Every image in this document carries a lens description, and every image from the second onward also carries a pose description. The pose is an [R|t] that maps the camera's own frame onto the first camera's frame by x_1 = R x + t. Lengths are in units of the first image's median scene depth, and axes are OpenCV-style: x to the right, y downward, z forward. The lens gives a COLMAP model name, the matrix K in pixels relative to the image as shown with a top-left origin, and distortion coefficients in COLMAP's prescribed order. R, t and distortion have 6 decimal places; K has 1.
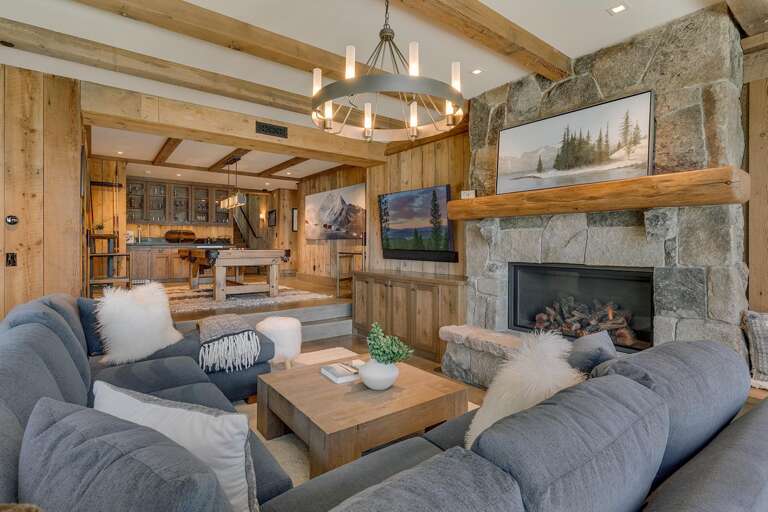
lens RADIAL K [[380.9, 0, 381.1], [0, 380.9, 244.4], [0, 0, 1]] dist [0.001097, 0.000018]
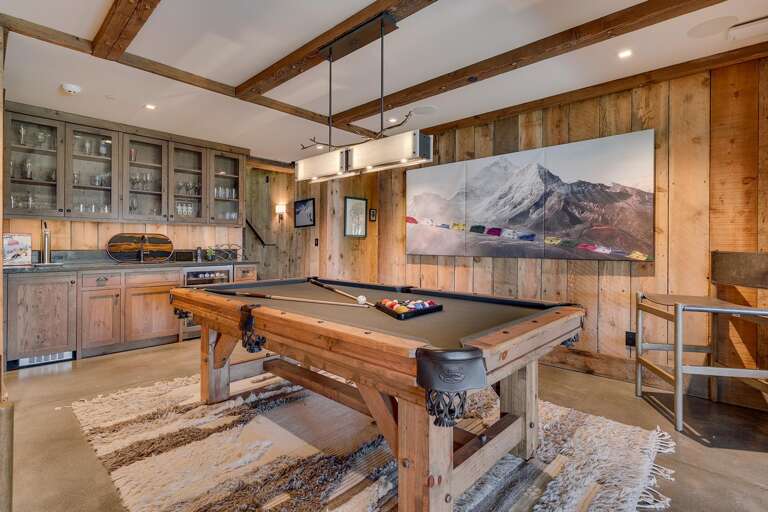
lens RADIAL K [[380.9, 0, 381.1], [0, 380.9, 244.4], [0, 0, 1]] dist [0.001097, 0.000018]
pose [[0.986586, 0.004405, 0.163185, -0.329896], [-0.004304, 0.999990, -0.000970, -0.026362], [-0.163188, 0.000254, 0.986595, 0.511458]]
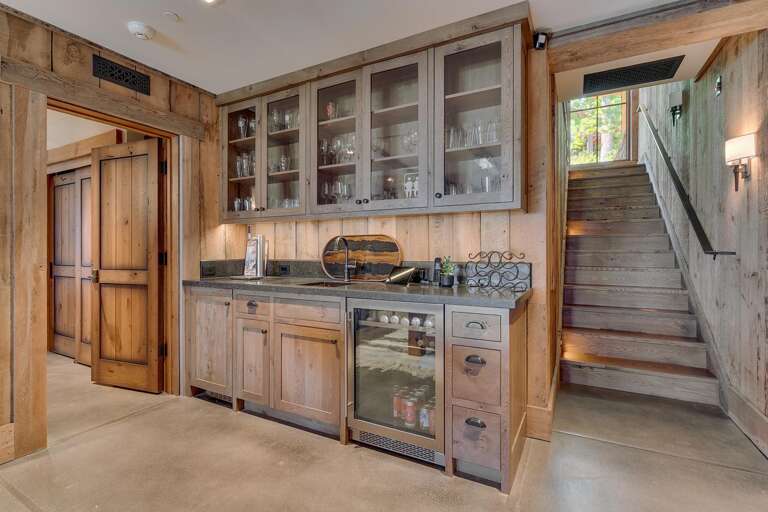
lens RADIAL K [[362.0, 0, 381.7], [0, 362.0, 250.0], [0, 0, 1]] dist [0.001820, 0.000338]
pose [[0.405134, 0.001573, -0.914256, -0.274693], [0.000427, 0.999998, 0.001910, -0.028224], [0.914257, -0.001164, 0.405133, 0.968072]]
